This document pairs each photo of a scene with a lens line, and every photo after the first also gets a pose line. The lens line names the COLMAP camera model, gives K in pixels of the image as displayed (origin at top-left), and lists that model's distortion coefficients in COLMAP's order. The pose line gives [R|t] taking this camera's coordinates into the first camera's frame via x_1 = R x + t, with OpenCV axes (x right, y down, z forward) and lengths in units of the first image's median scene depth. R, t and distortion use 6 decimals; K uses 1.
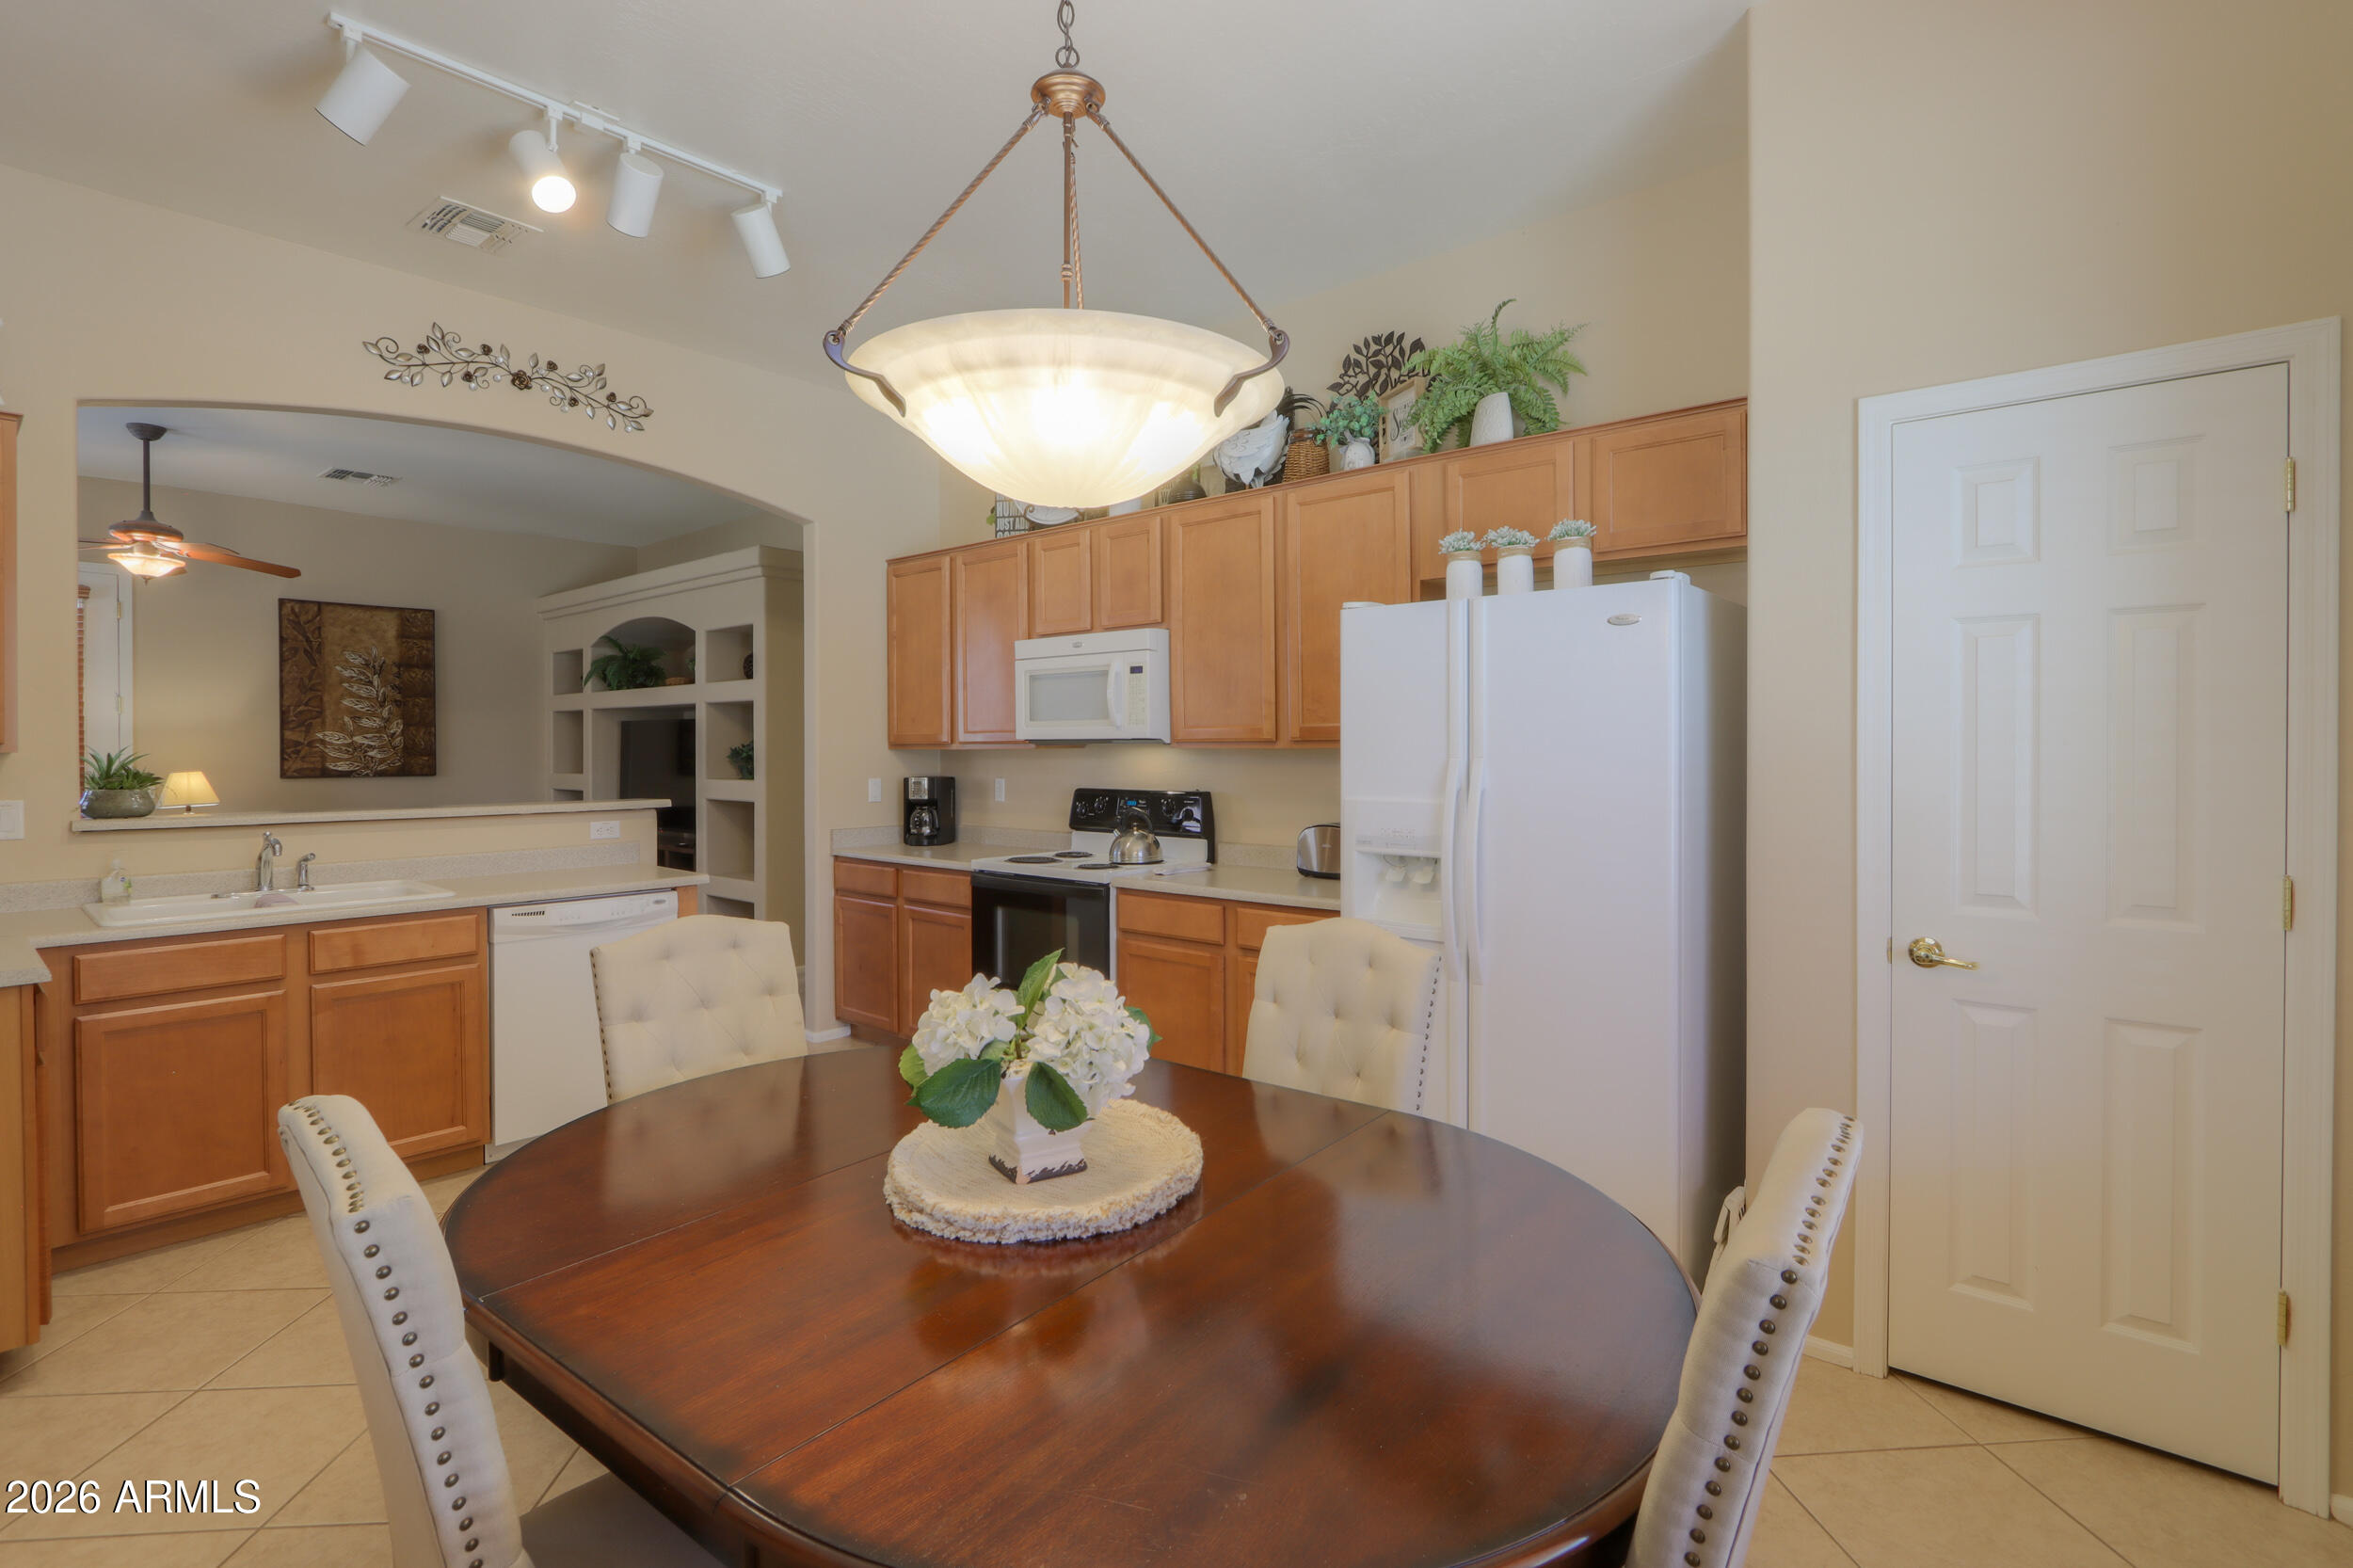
lens RADIAL K [[1088.0, 0, 1173.7], [0, 1088.0, 759.7], [0, 0, 1]] dist [-0.025580, 0.000618]
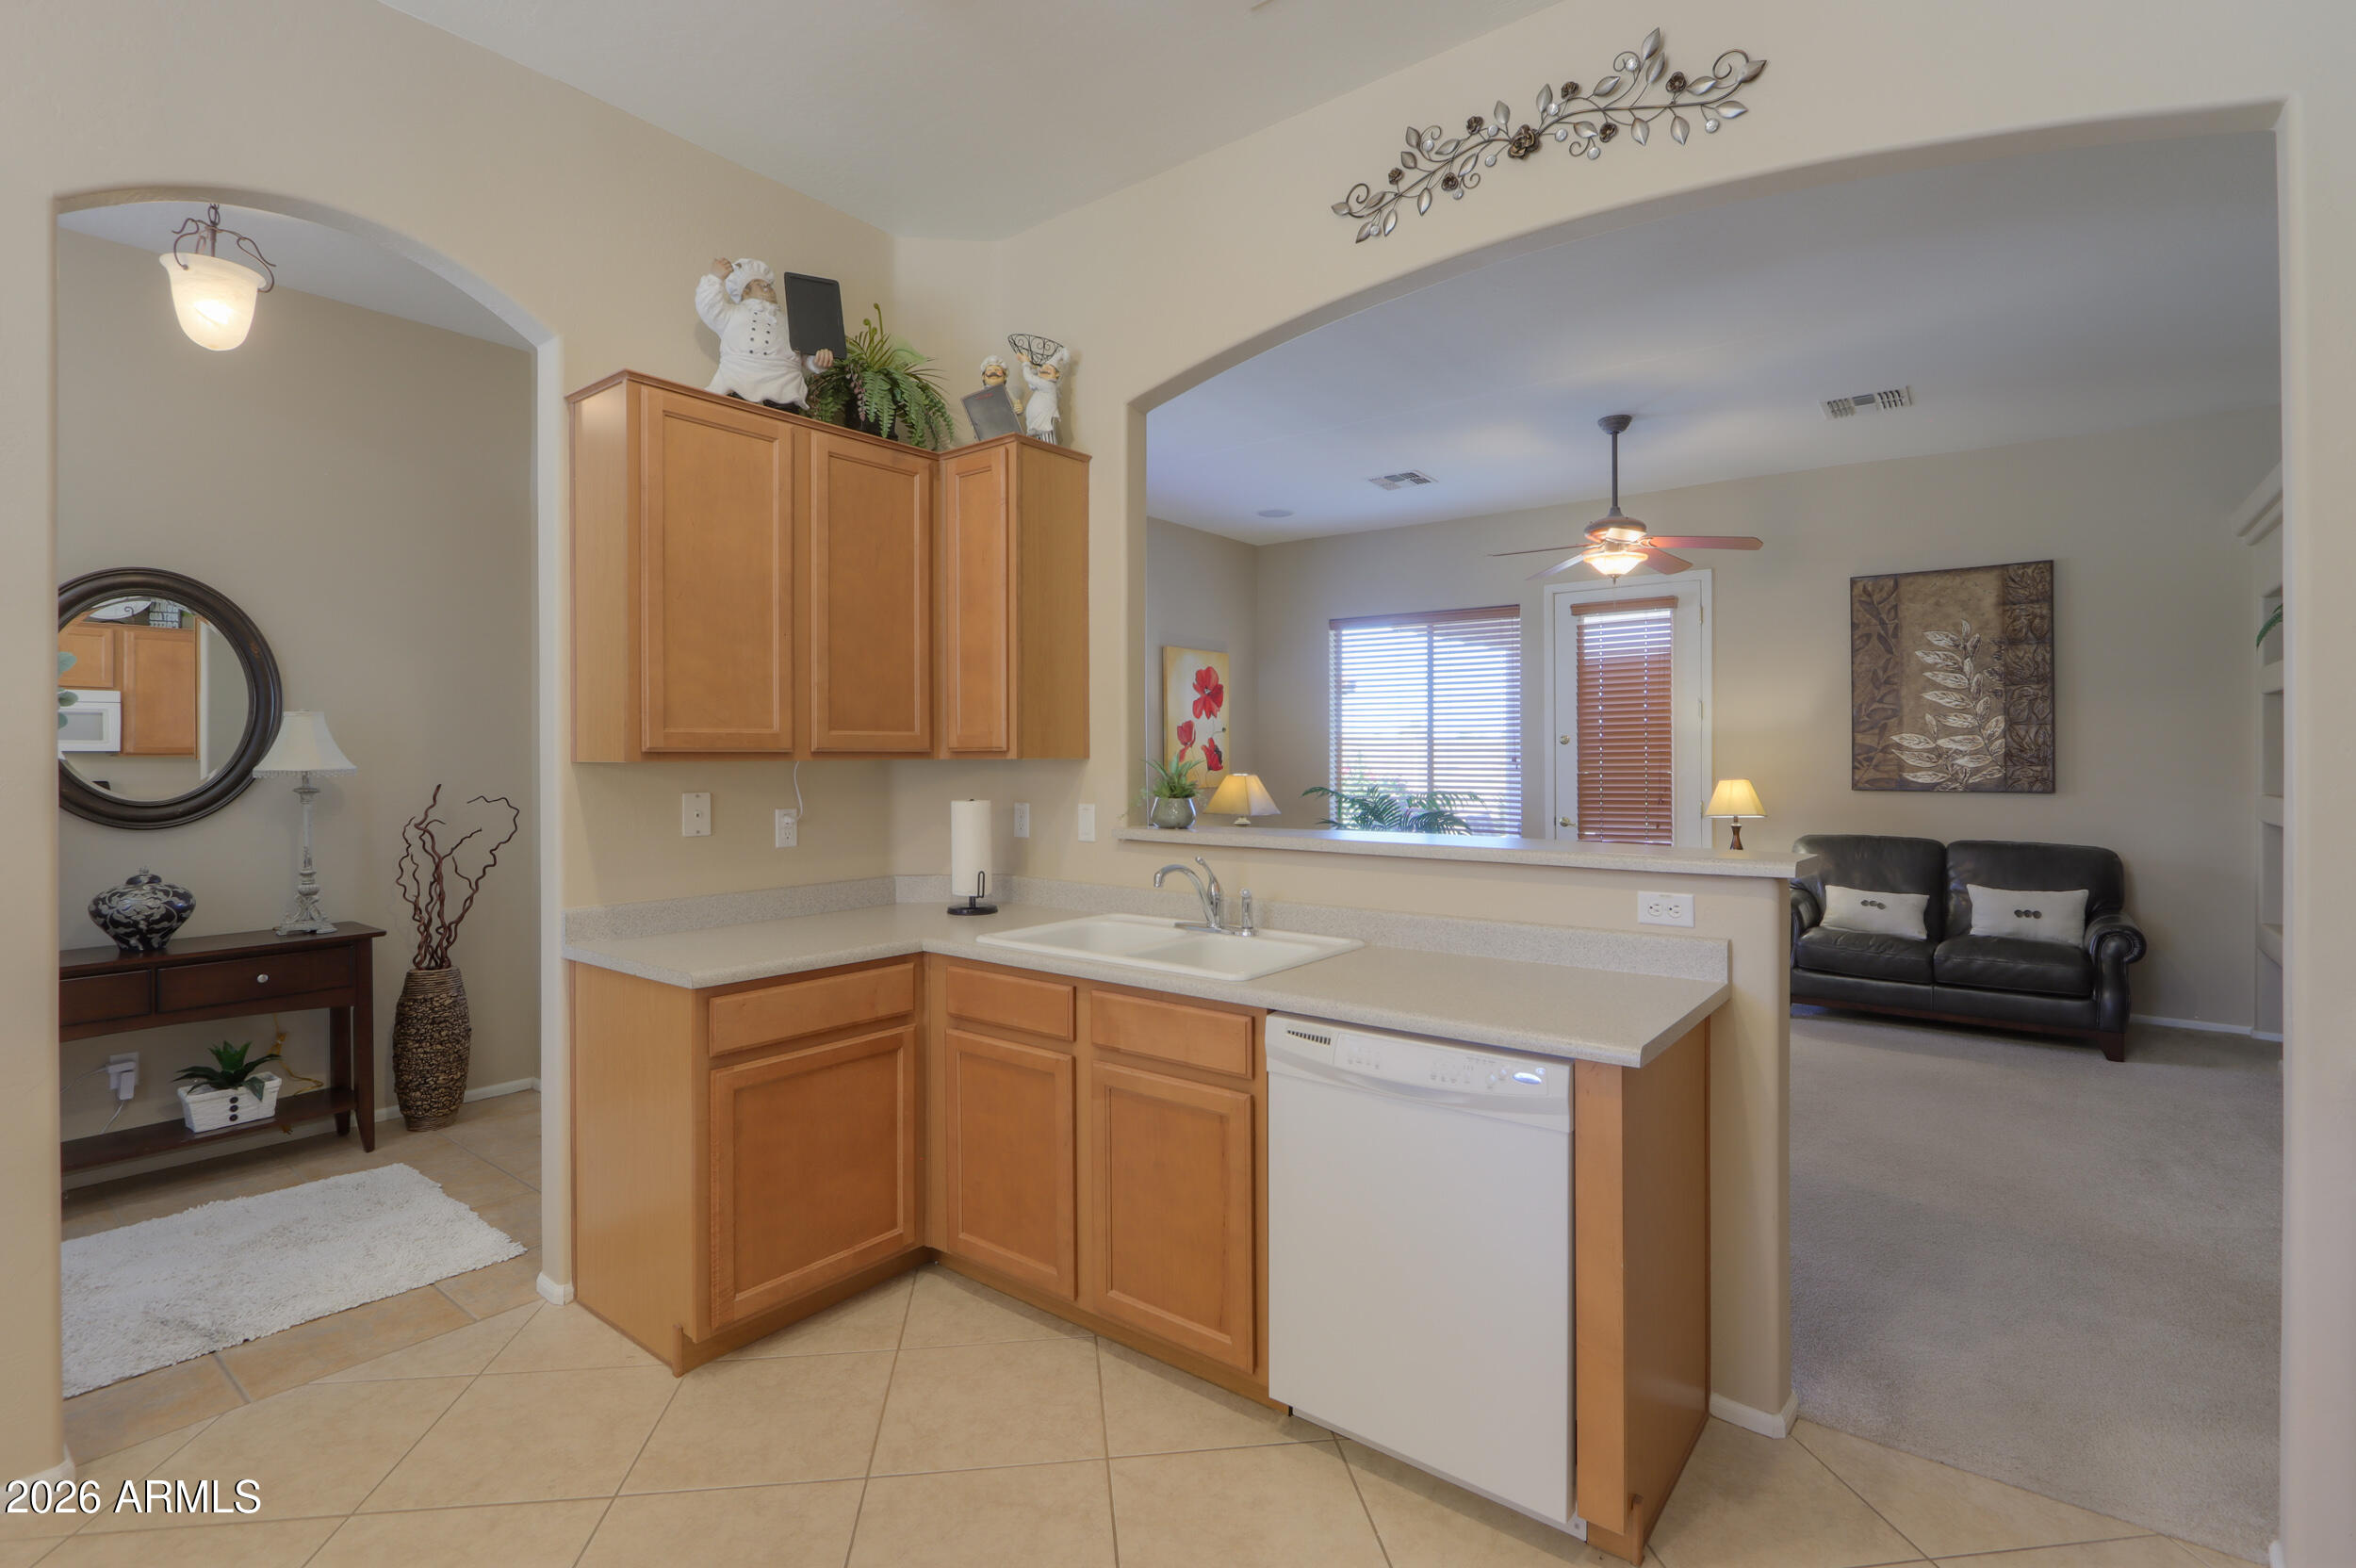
lens RADIAL K [[1089.4, 0, 1175.2], [0, 1089.4, 759.7], [0, 0, 1]] dist [-0.025580, 0.000618]
pose [[0.041677, 0.002938, -0.999127, -0.008012], [-0.009265, 0.999954, 0.002554, -0.005259], [0.999088, 0.009150, 0.041702, 0.566142]]
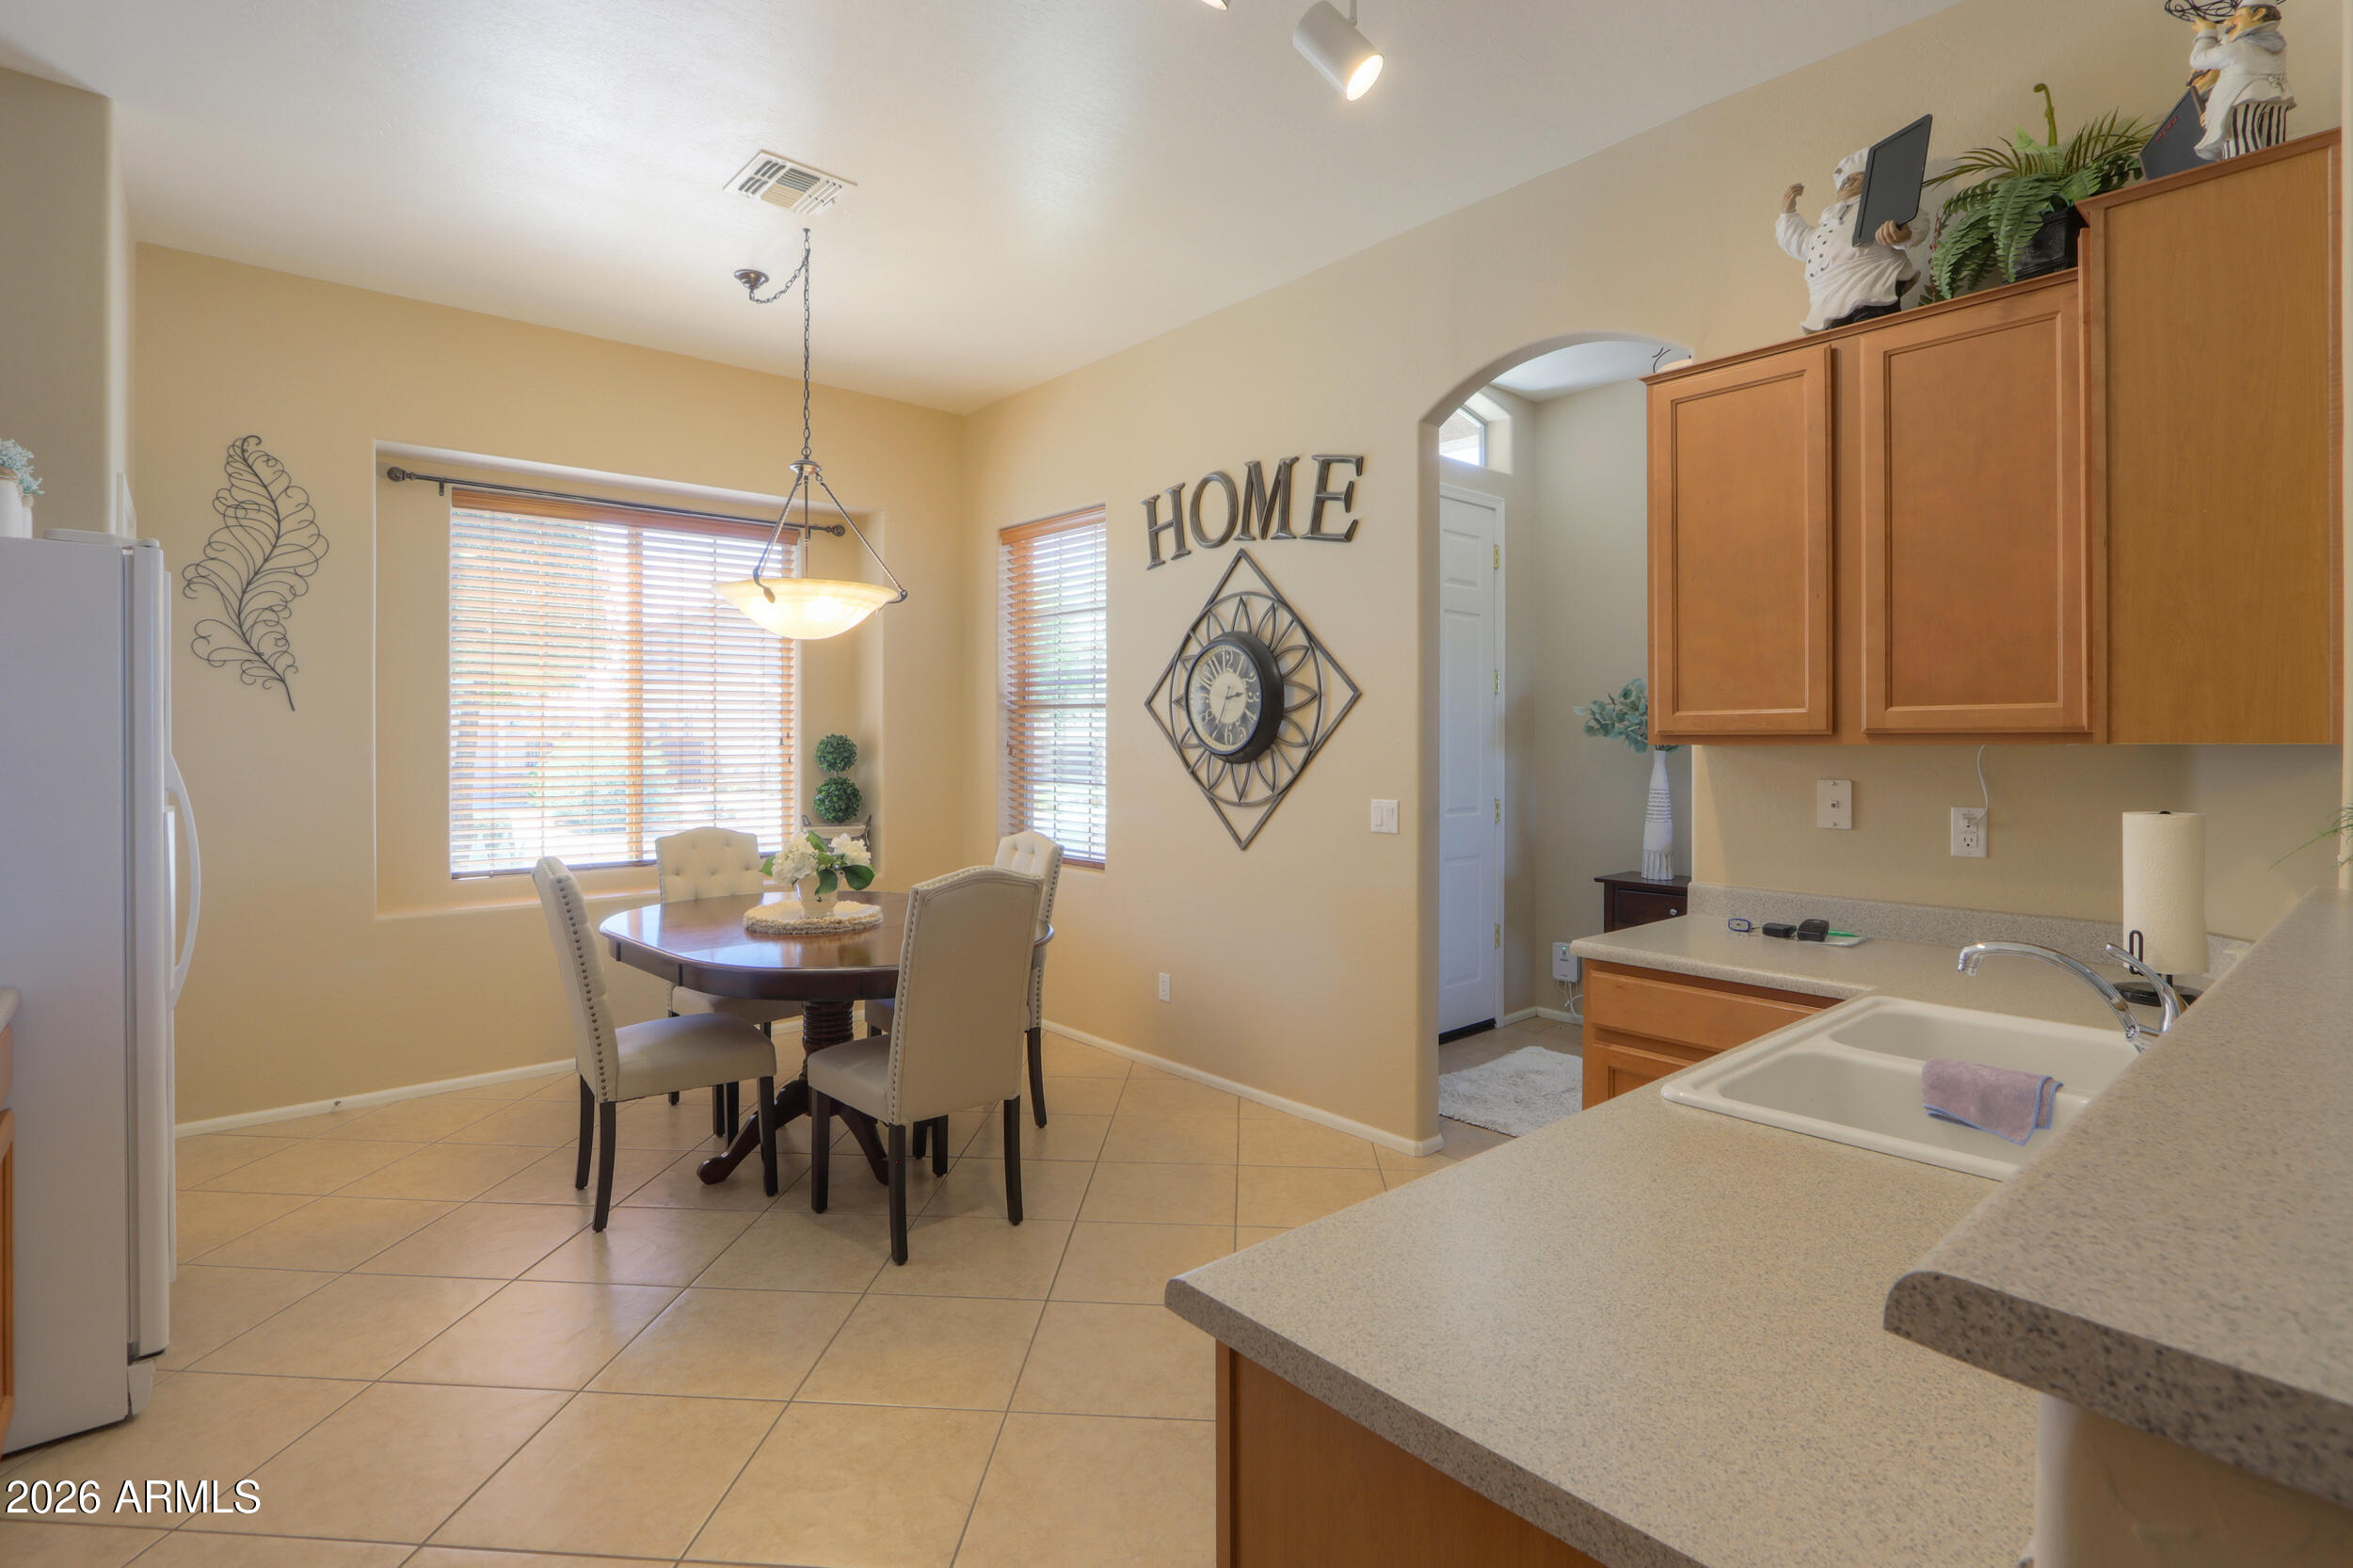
lens RADIAL K [[1132.5, 0, 1160.3], [0, 1132.5, 765.2], [0, 0, 1]] dist [-0.010977, 0.000740]
pose [[-0.988364, -0.001633, 0.152097, -0.326412], [0.002149, 0.999693, 0.024699, -0.005244], [-0.152091, 0.024738, -0.988057, 0.885529]]
